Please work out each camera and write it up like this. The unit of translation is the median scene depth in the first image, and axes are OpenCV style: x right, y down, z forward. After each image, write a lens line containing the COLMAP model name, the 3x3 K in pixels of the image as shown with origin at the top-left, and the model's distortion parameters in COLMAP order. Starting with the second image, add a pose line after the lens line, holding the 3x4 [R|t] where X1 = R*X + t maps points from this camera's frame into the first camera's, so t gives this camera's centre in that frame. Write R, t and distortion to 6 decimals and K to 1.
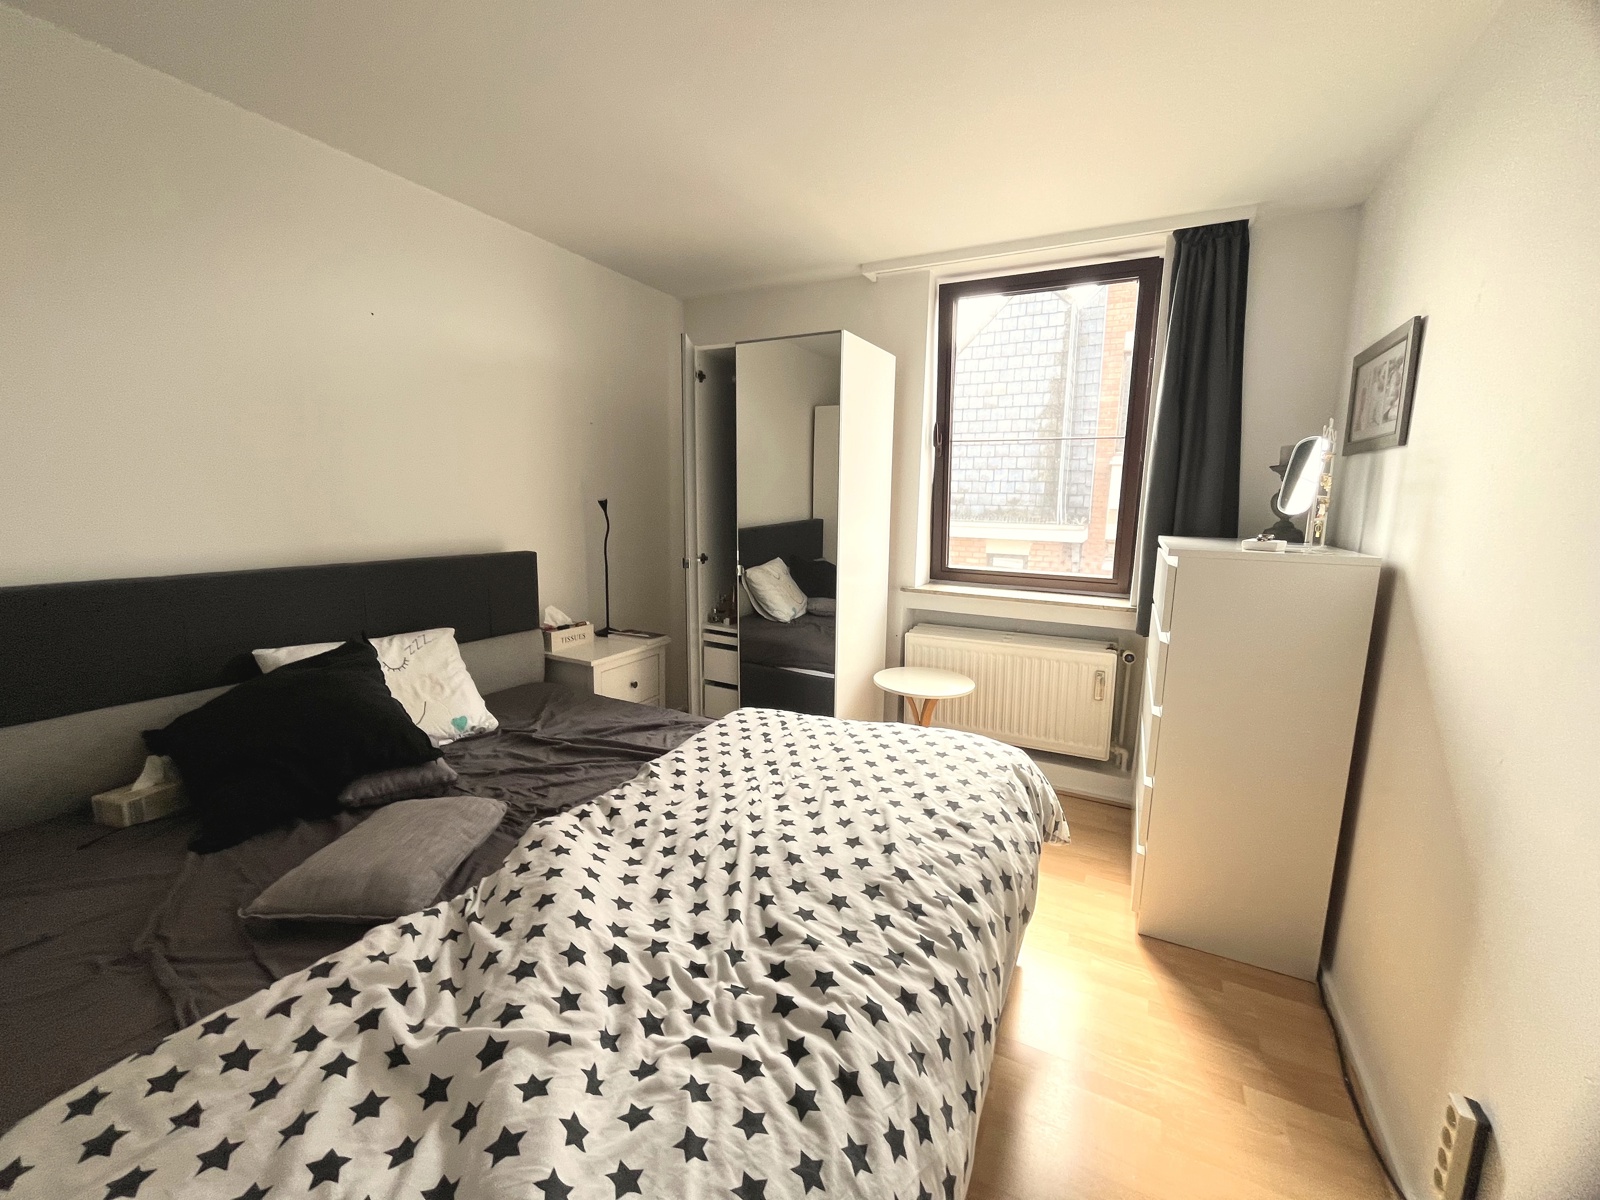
lens RADIAL K [[650.1, 0, 799.6], [0, 650.1, 602.2], [0, 0, 1]] dist [-0.003876, 0.000447]
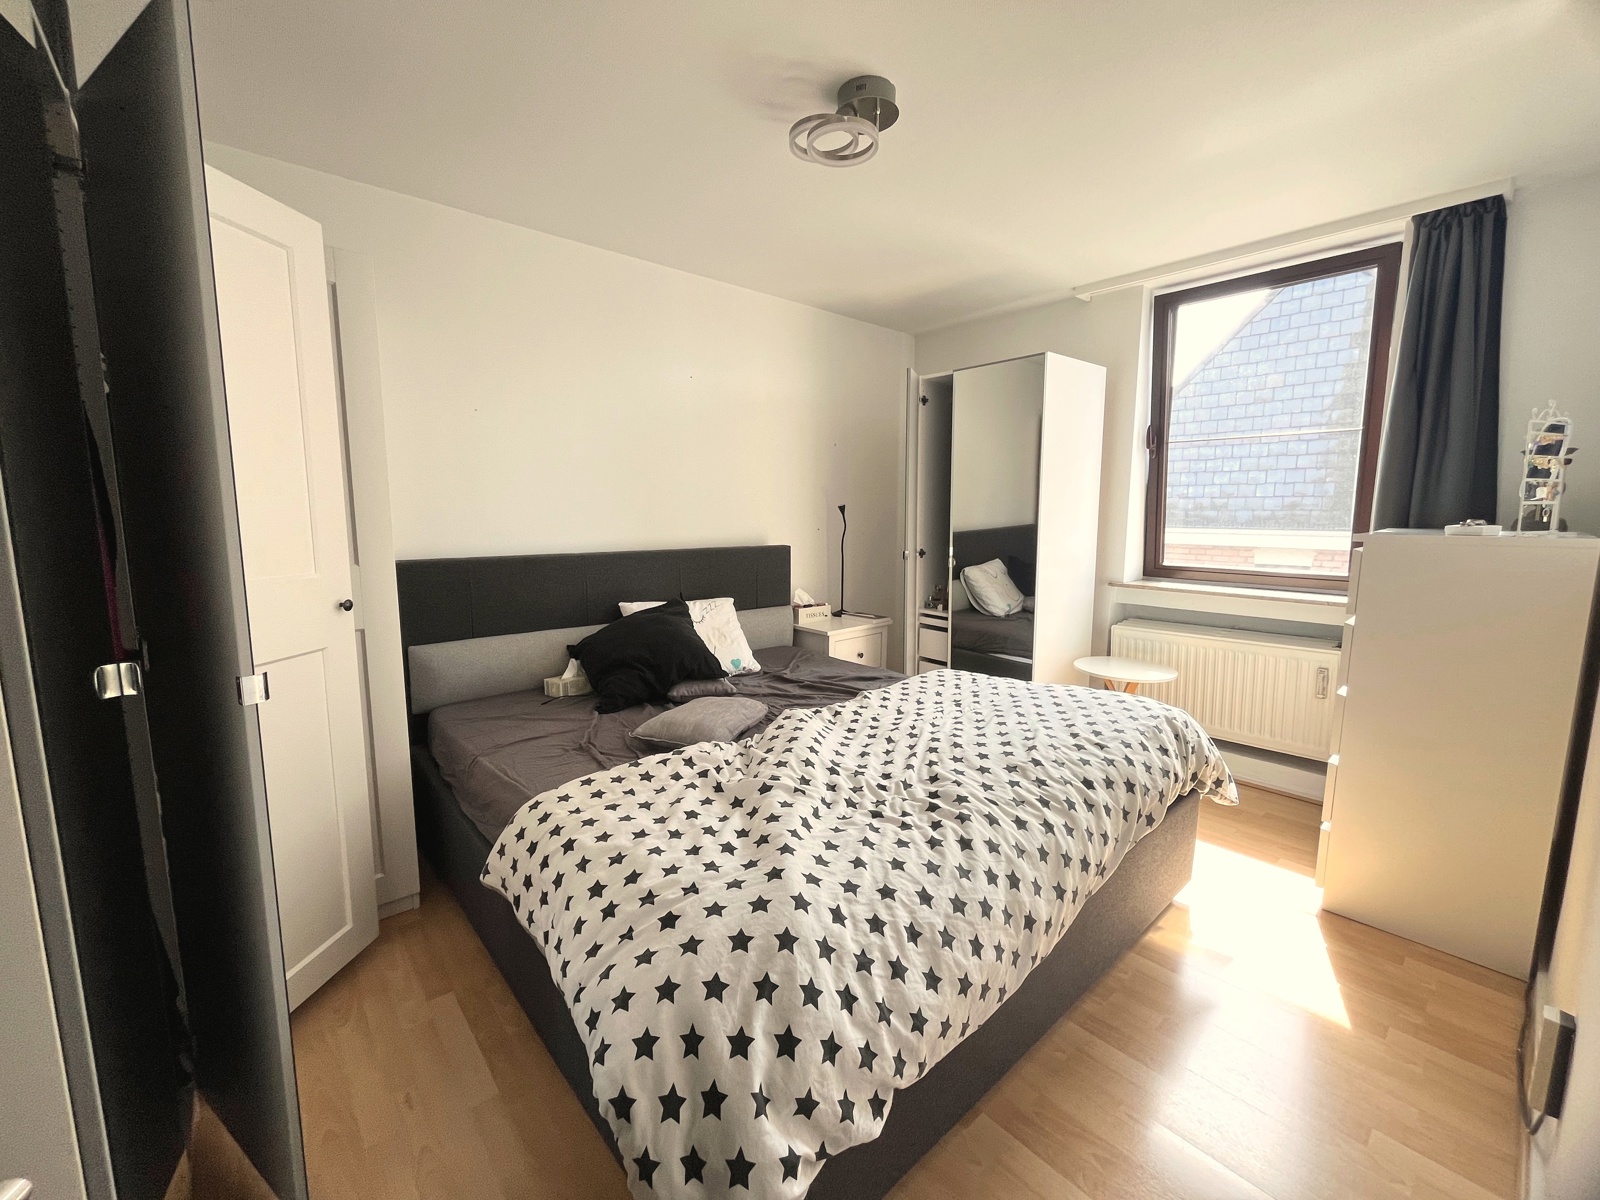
lens RADIAL K [[650.1, 0, 794.7], [0, 650.1, 595.4], [0, 0, 1]] dist [-0.003876, 0.000447]
pose [[0.932479, 0.028492, -0.360099, 0.101110], [-0.039960, 0.998902, -0.024441, 0.074681], [0.359007, 0.037180, 0.932594, -0.284650]]
